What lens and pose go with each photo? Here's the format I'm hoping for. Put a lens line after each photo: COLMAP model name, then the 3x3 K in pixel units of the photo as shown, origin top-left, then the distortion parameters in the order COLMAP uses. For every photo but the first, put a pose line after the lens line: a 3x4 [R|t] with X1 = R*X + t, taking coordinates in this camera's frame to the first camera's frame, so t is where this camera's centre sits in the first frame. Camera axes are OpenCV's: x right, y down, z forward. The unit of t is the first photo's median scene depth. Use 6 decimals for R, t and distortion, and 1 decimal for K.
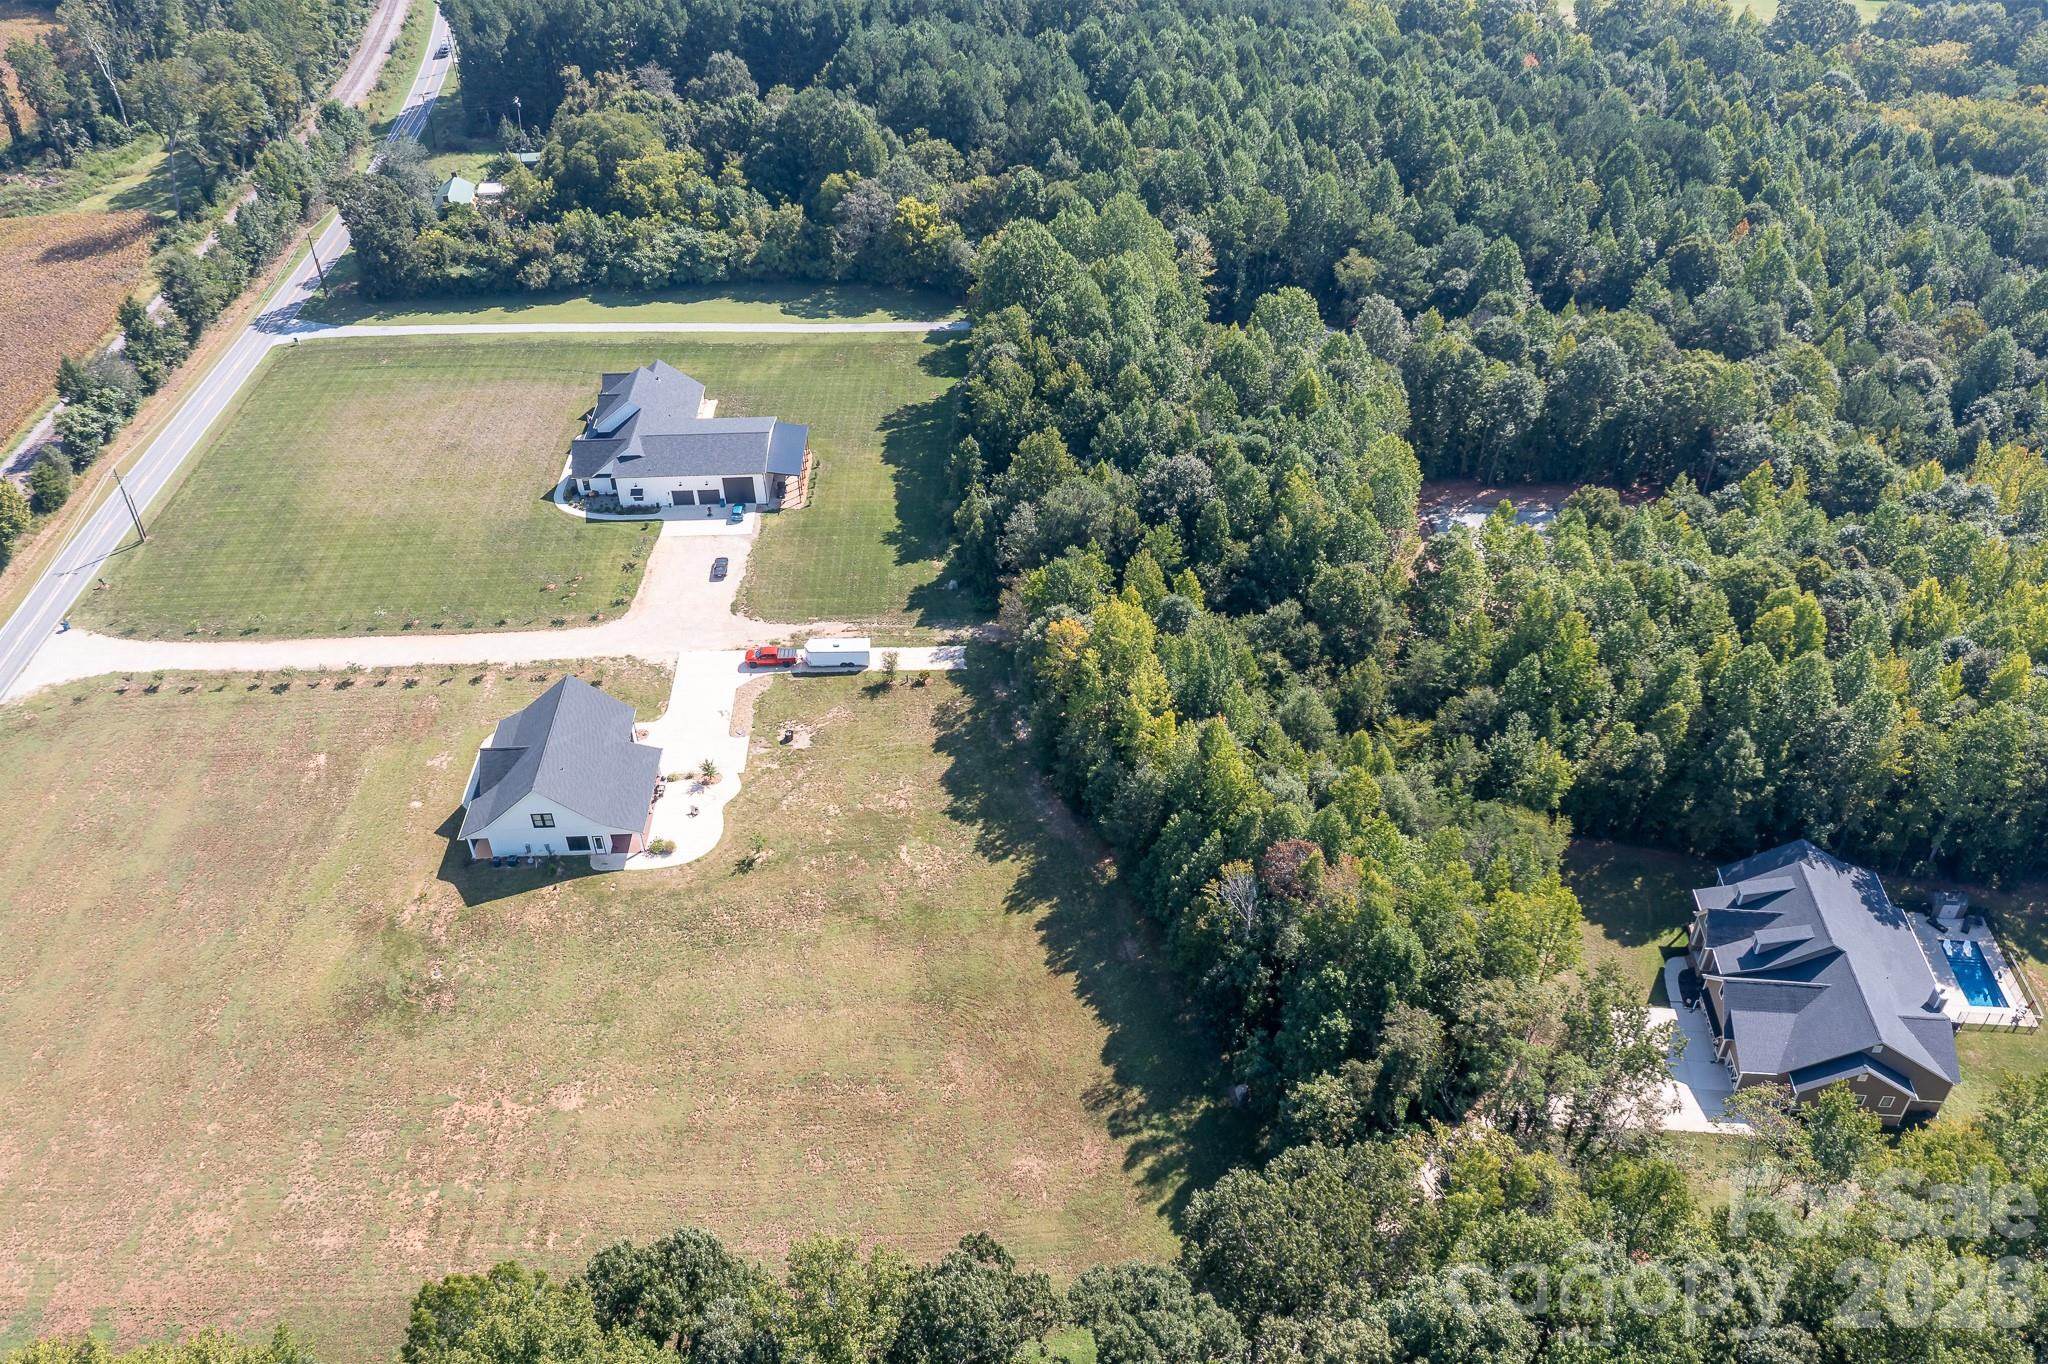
lens RADIAL K [[1615.7, 0, 1019.1], [0, 1615.7, 678.1], [0, 0, 1]] dist [-0.009299, 0.002849]
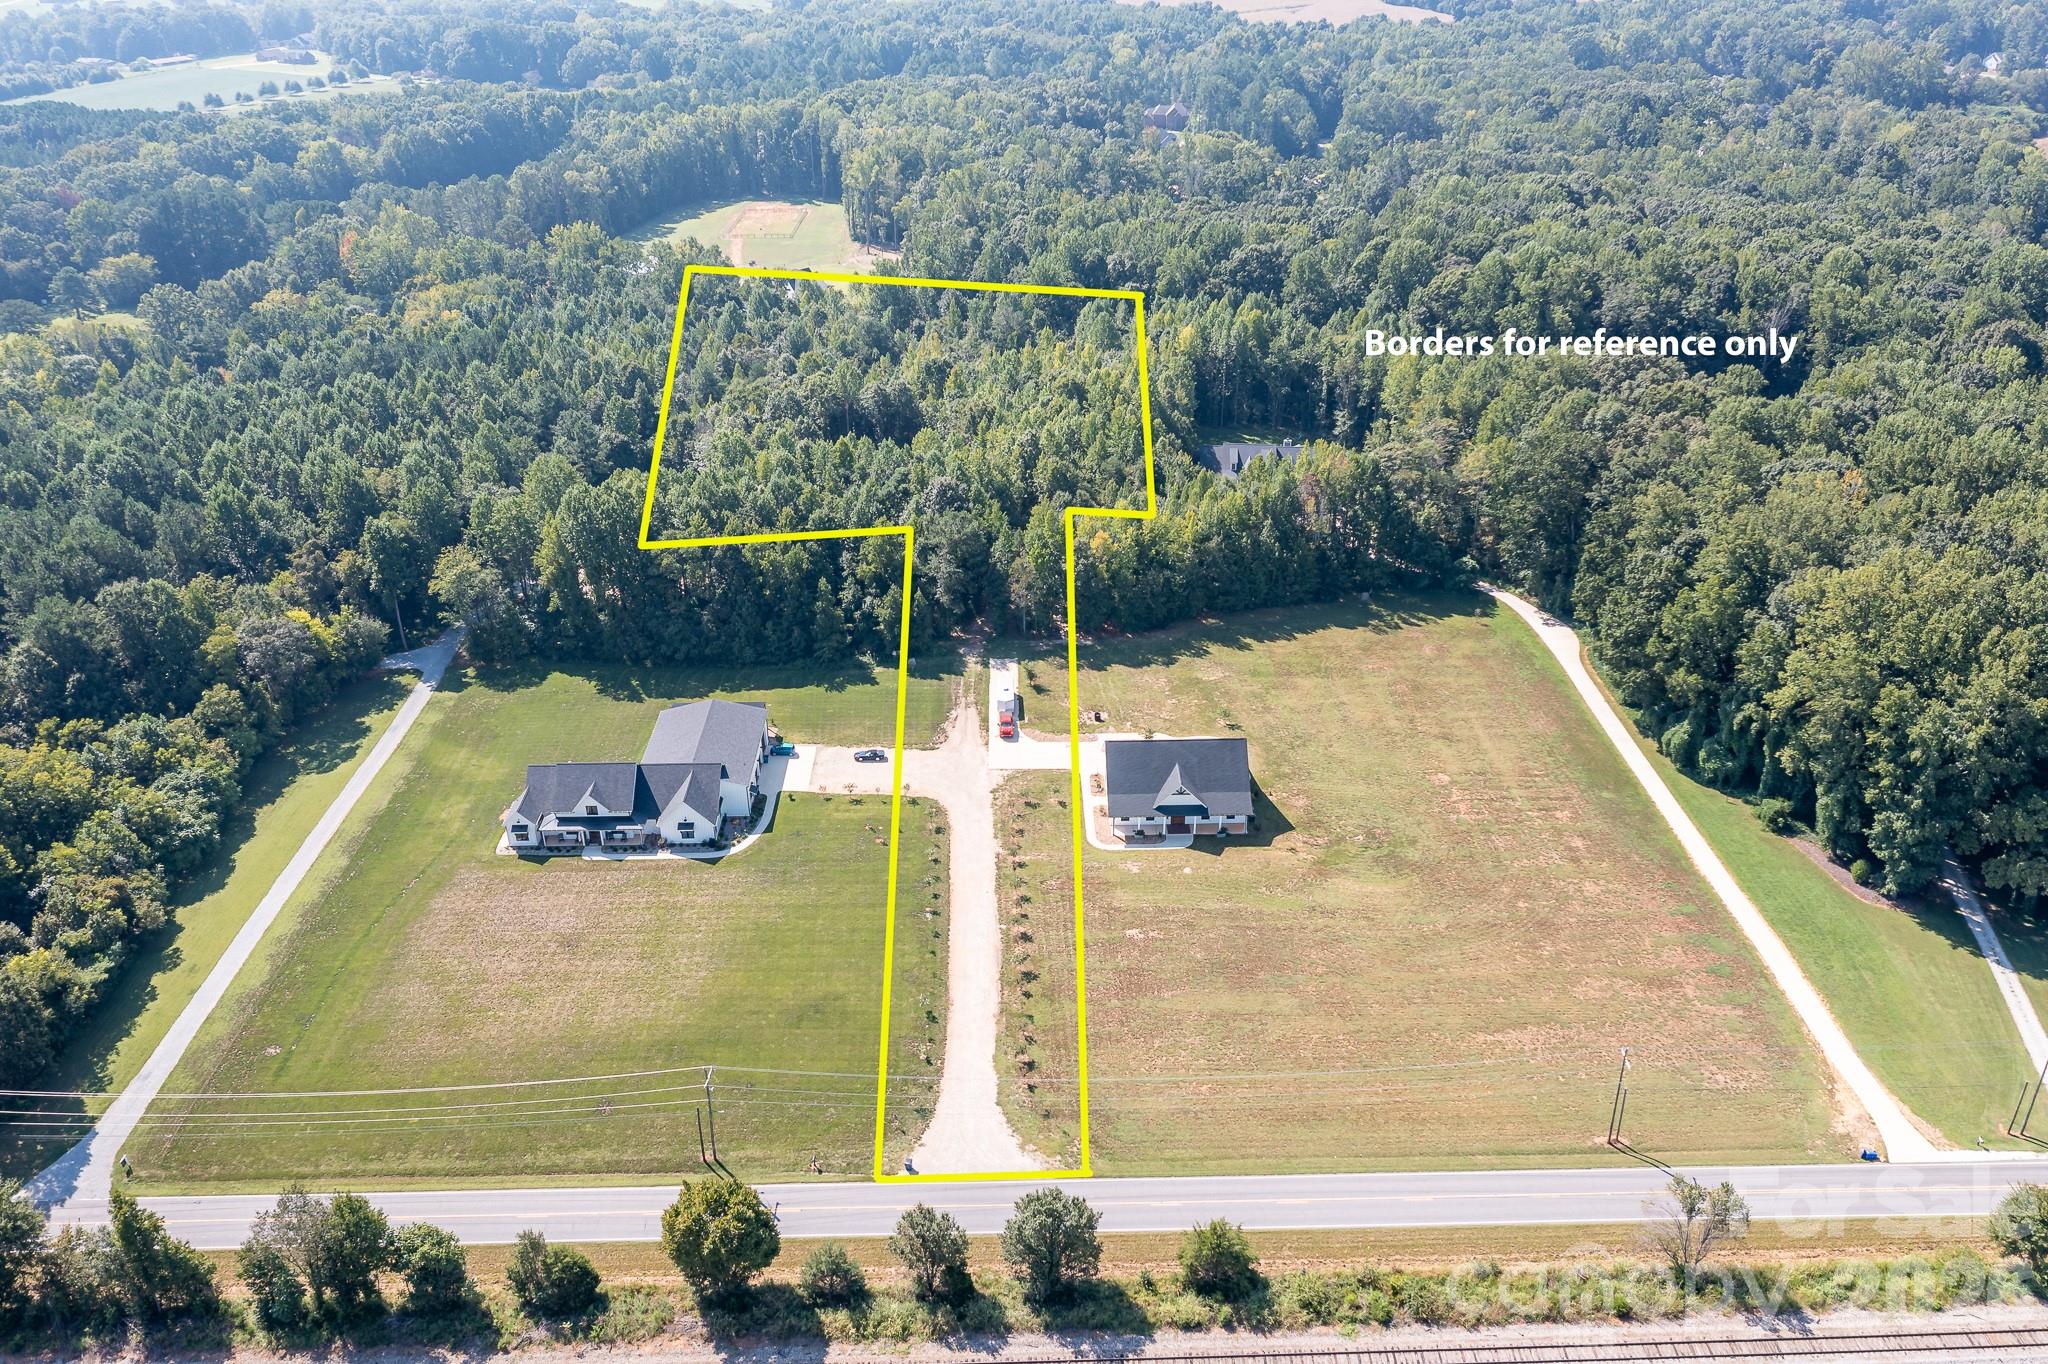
lens RADIAL K [[1615.7, 0, 1017.2], [0, 1615.7, 680.0], [0, 0, 1]] dist [-0.009299, 0.002849]
pose [[0.011365, -0.455612, 0.890106, -1.240977], [0.627192, 0.696536, 0.348523, -0.462816], [-0.778782, 0.554306, 0.293672, 0.612396]]
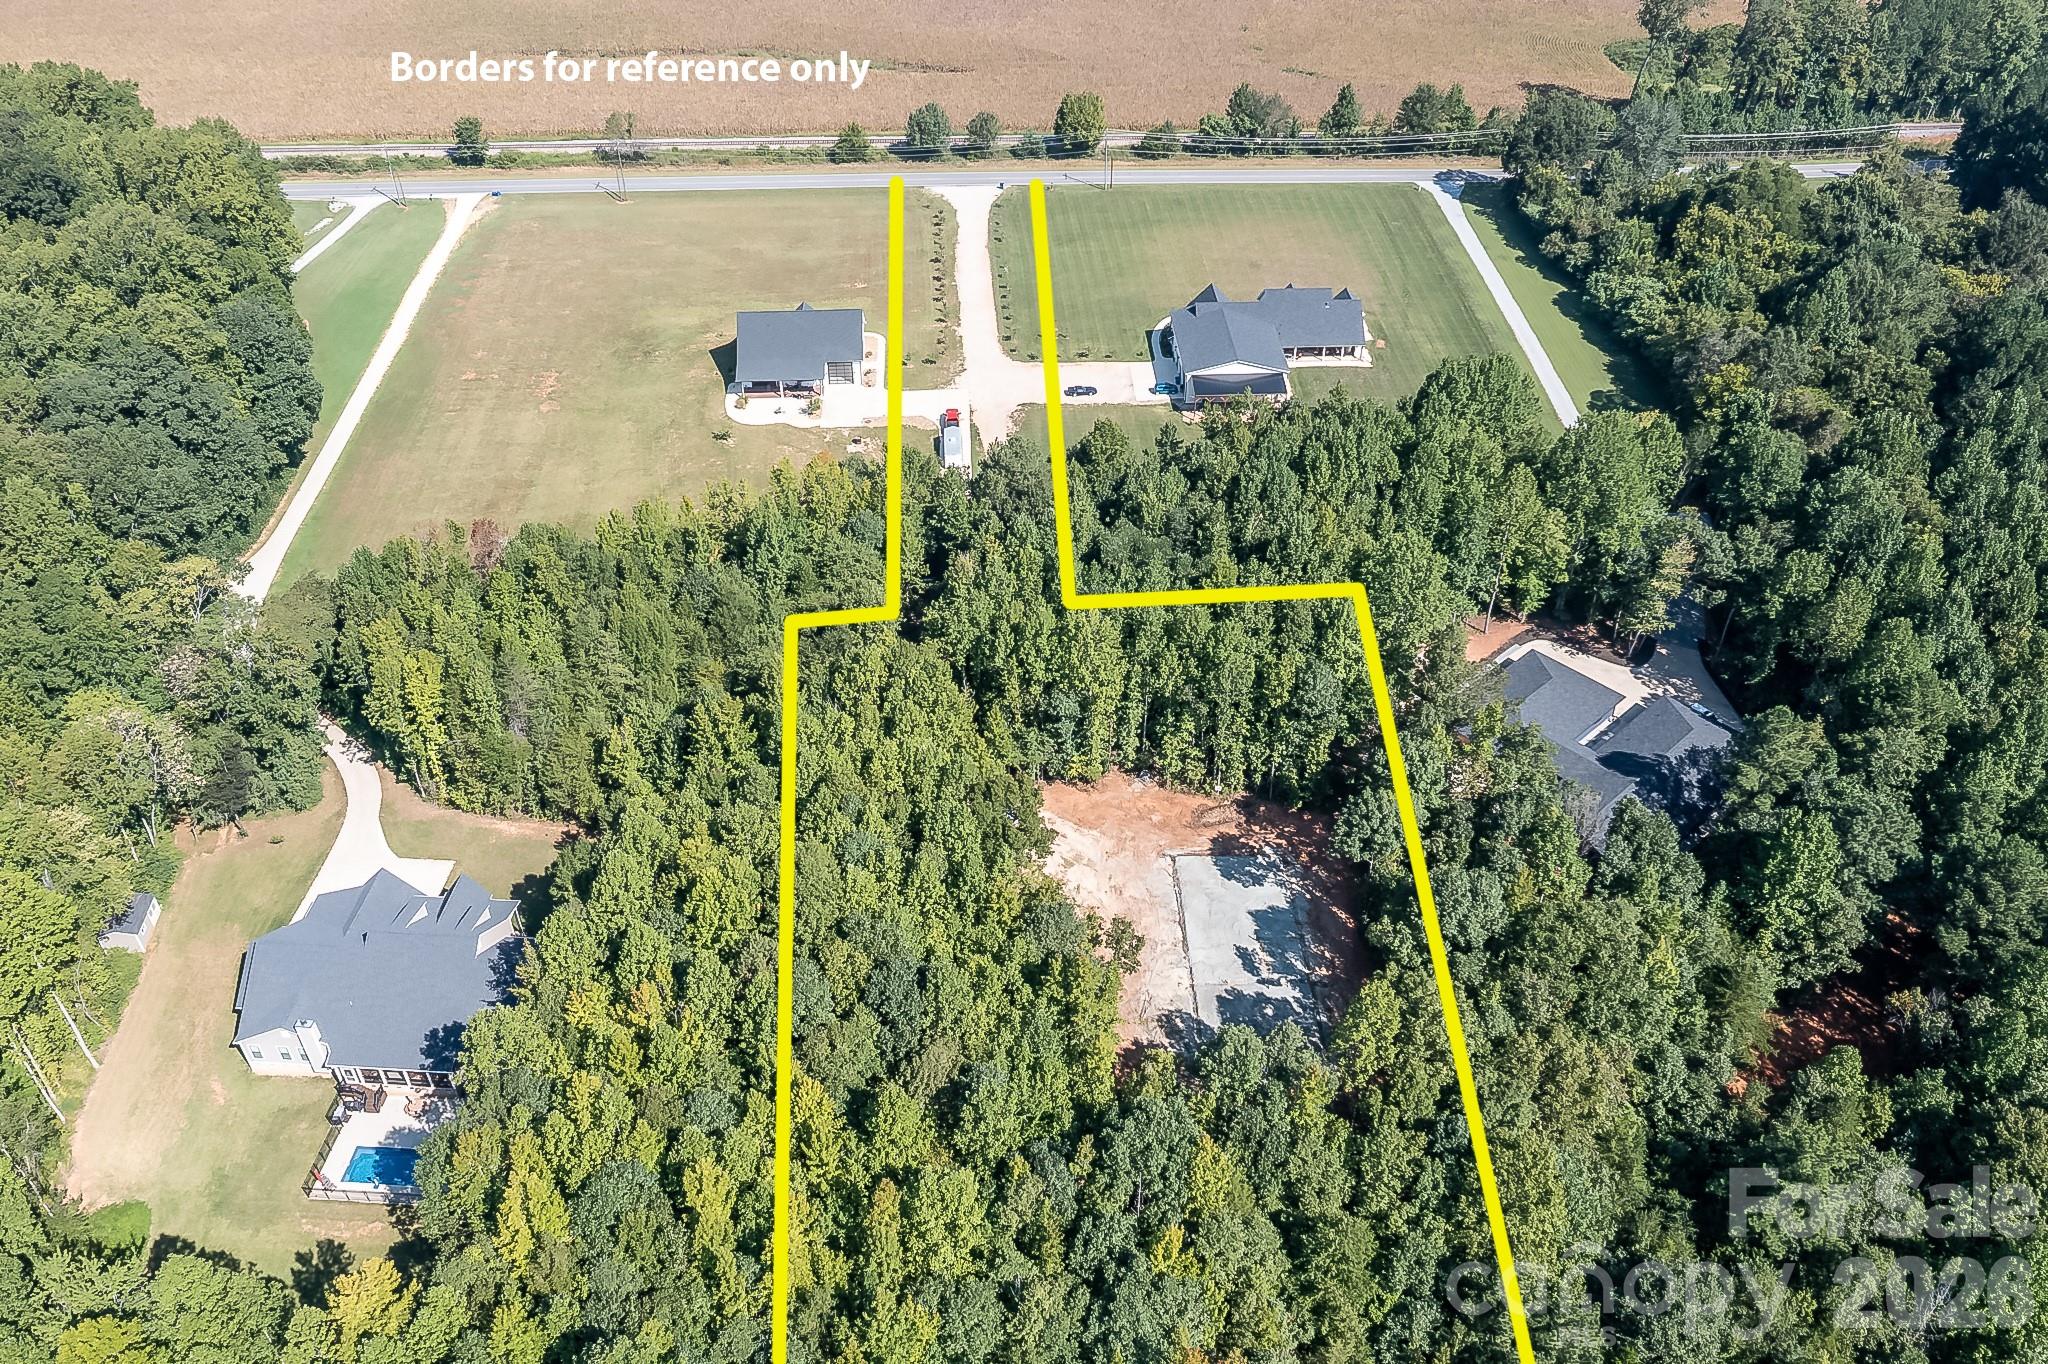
lens RADIAL K [[1615.7, 0, 1017.4], [0, 1615.7, 672.3], [0, 0, 1]] dist [-0.009299, 0.002849]
pose [[0.018913, 0.634395, -0.772778, 0.914343], [-0.616106, 0.616126, 0.490716, -0.527209], [0.787436, 0.466832, 0.402507, 0.635932]]
